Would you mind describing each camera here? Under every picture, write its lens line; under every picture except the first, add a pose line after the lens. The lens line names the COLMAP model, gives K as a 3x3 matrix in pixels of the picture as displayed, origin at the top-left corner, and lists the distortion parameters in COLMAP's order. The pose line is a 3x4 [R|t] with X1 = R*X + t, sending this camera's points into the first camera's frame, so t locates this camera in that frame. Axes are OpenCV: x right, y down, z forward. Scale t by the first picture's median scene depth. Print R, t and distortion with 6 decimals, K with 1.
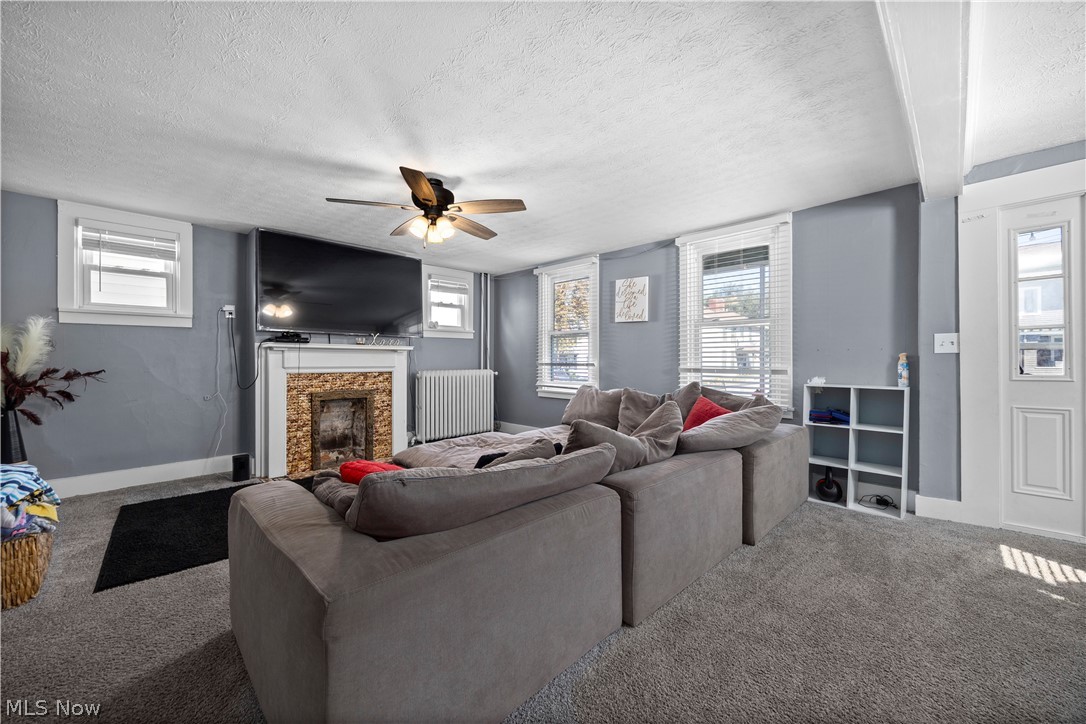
lens RADIAL K [[421.5, 0, 540.3], [0, 421.5, 358.7], [0, 0, 1]] dist [0.000809, 0.000146]
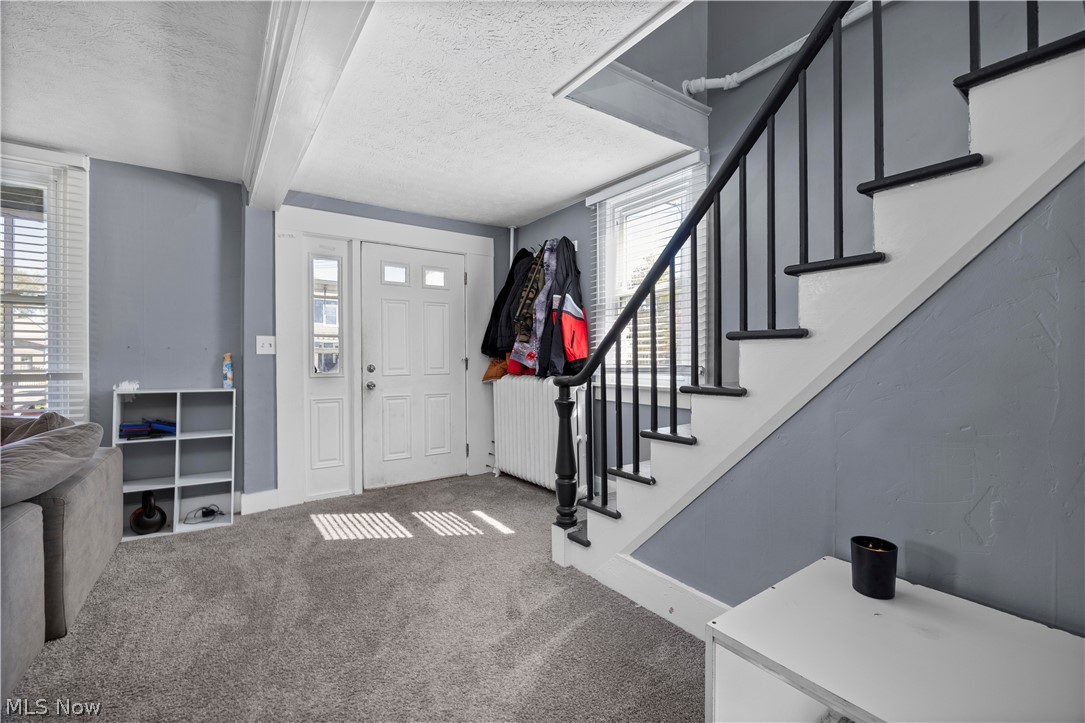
lens RADIAL K [[463.2, 0, 542.5], [0, 463.2, 361.5], [0, 0, 1]] dist [-0.001690, -0.000709]
pose [[0.162660, 0.004441, 0.986672, -0.081676], [-0.008811, 0.999957, -0.003048, 0.002471], [-0.986643, -0.008197, 0.162692, 0.116388]]
